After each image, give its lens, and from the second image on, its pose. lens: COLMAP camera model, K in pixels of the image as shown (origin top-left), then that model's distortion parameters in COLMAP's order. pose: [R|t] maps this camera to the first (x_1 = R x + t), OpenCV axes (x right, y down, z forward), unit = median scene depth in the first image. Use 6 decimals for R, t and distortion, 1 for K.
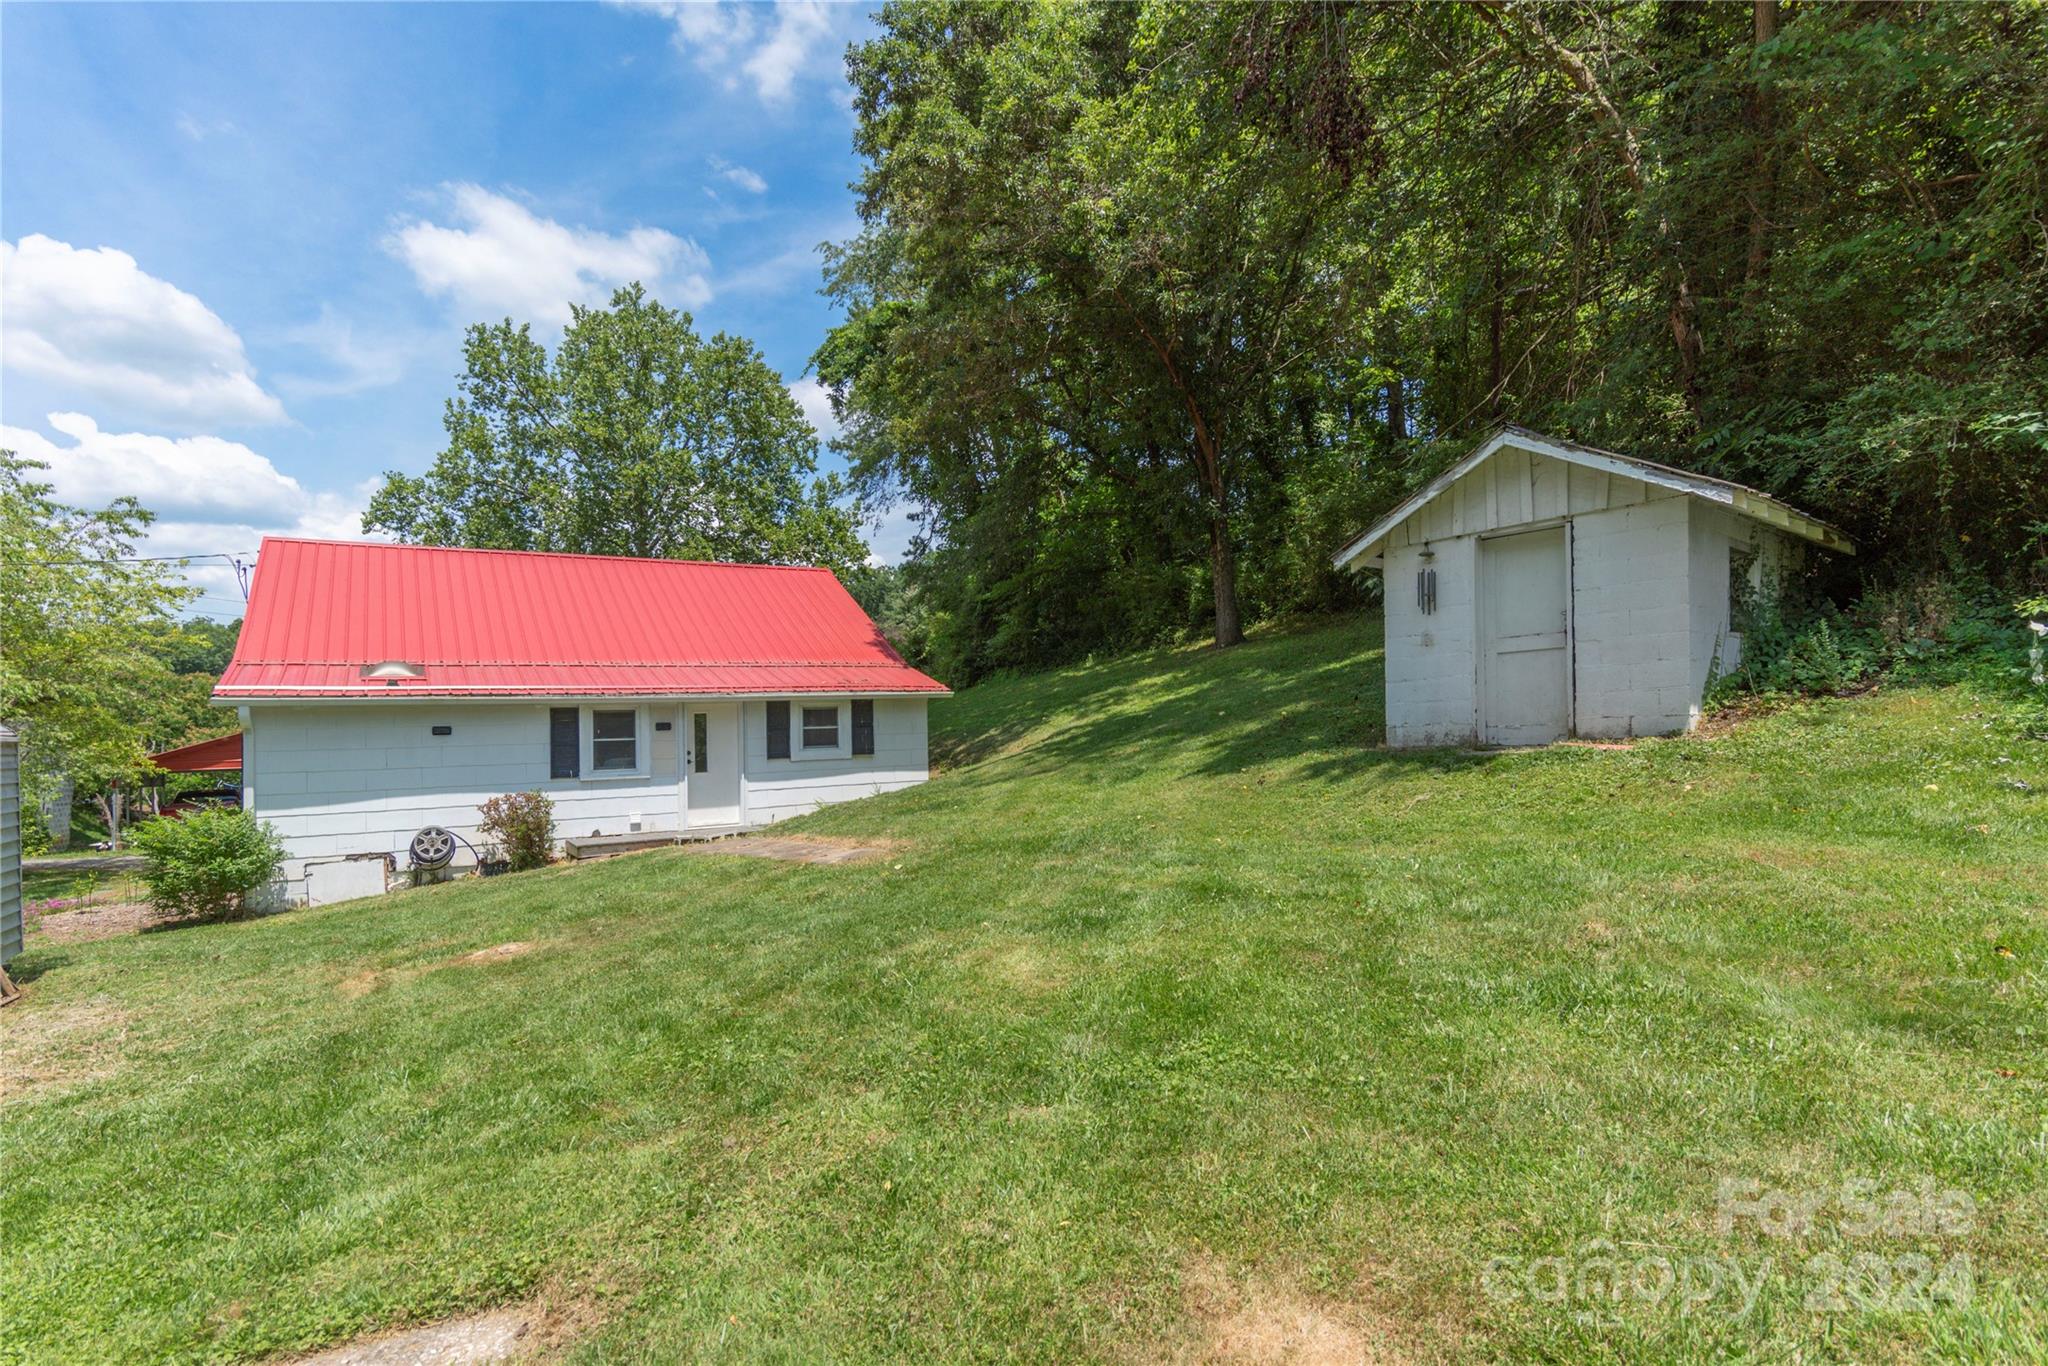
lens RADIAL K [[994.1, 0, 1030.0], [0, 994.1, 705.4], [0, 0, 1]] dist [0.004423, 0.000481]
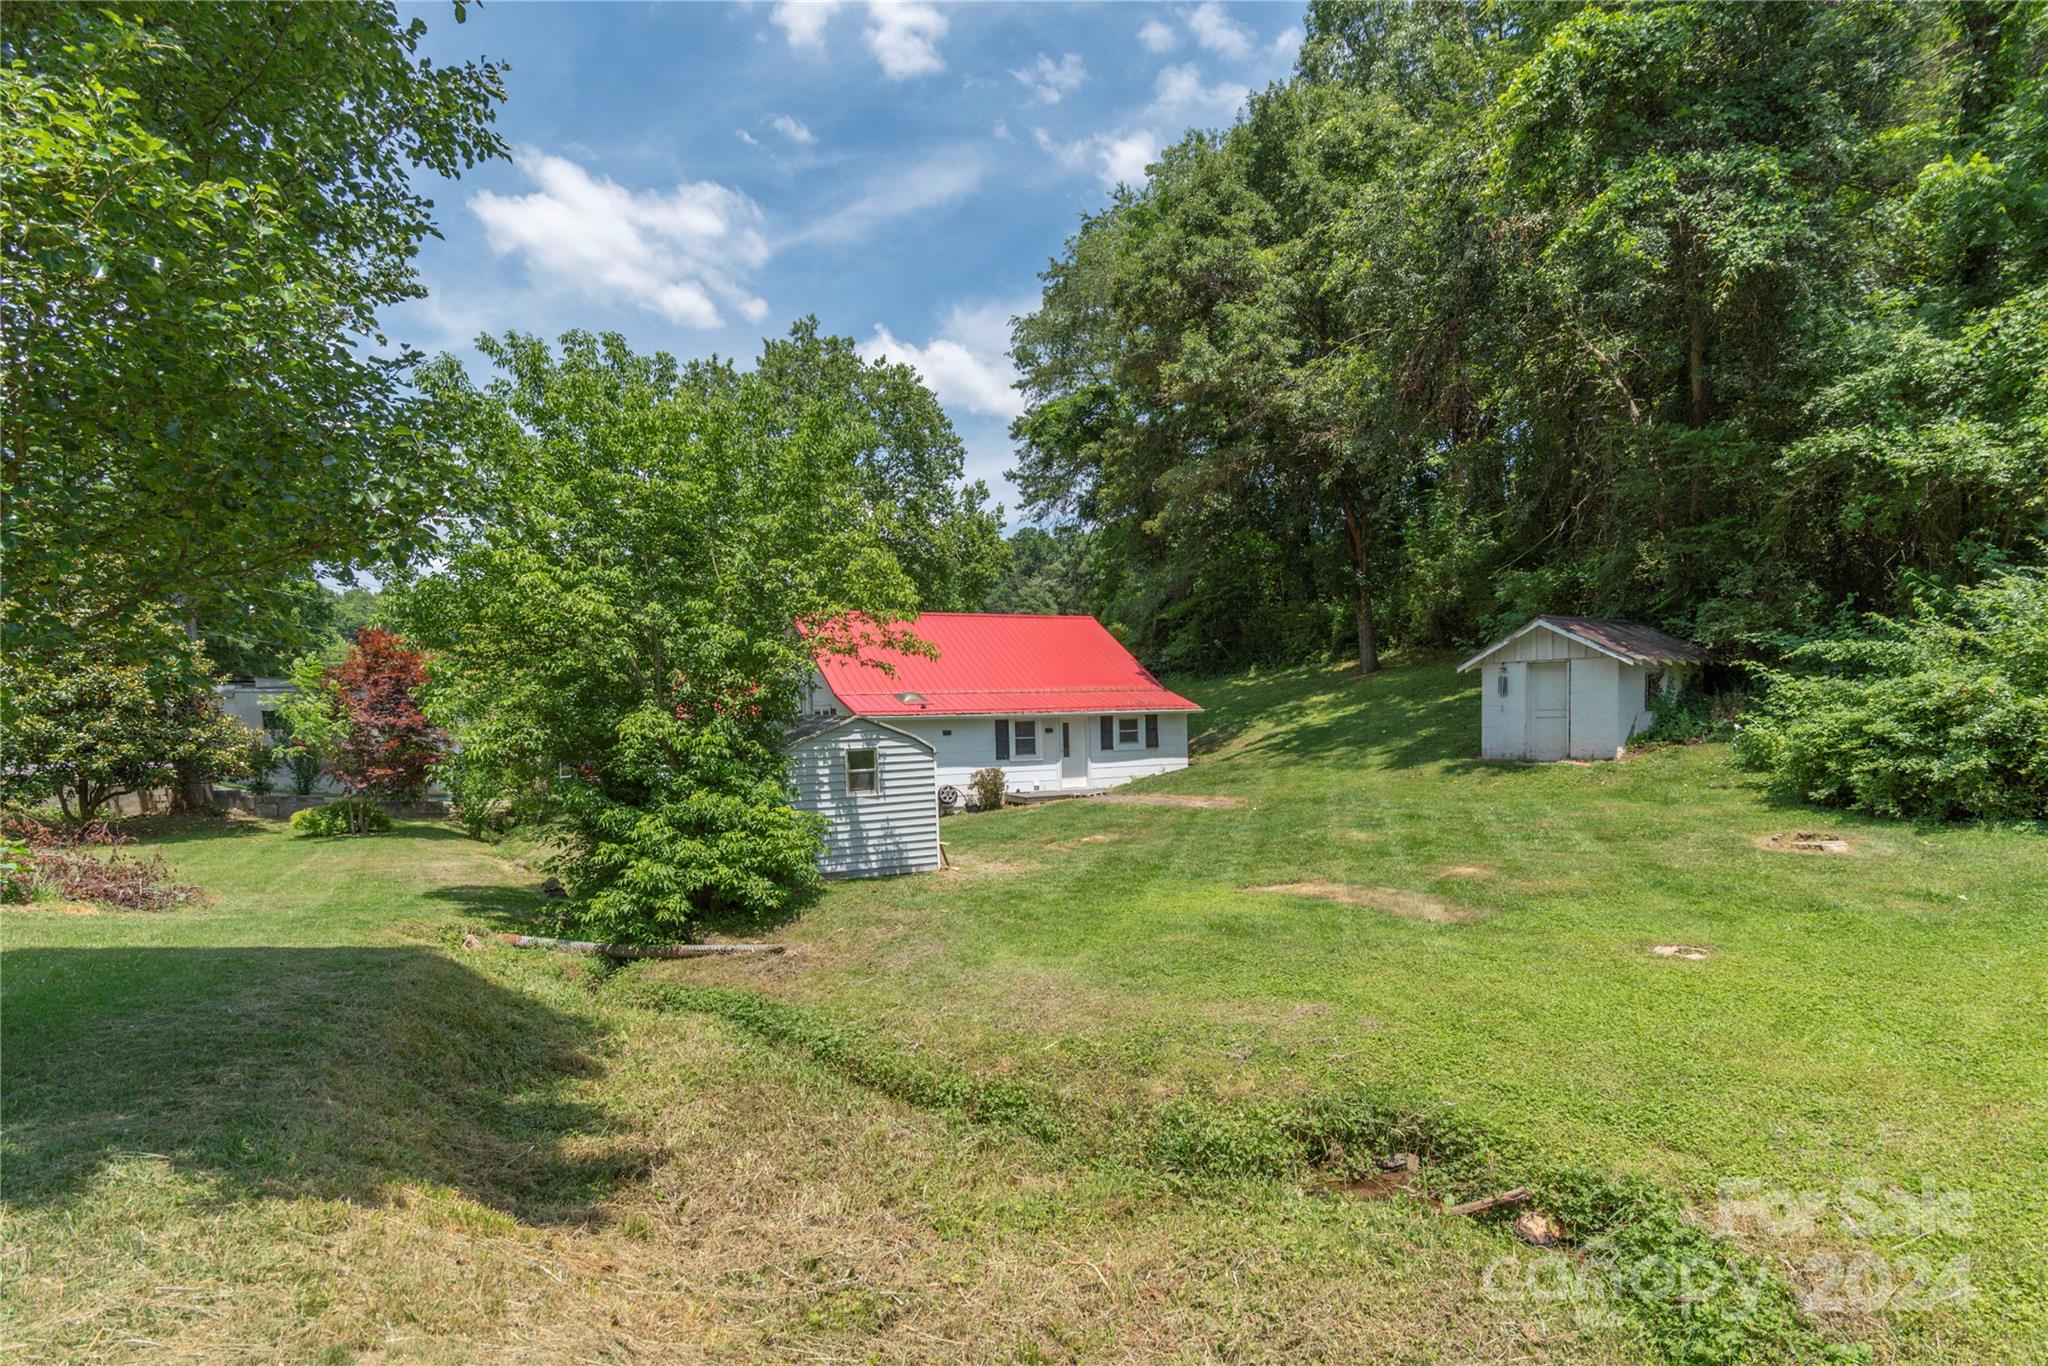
lens RADIAL K [[980.3, 0, 1024.0], [0, 980.3, 683.0], [0, 0, 1]] dist [0.001453, 0.000000]
pose [[0.995538, 0.015131, -0.093139, -0.242028], [-0.014461, 0.999864, 0.007870, -0.070899], [0.093246, -0.006488, 0.995622, -0.674243]]
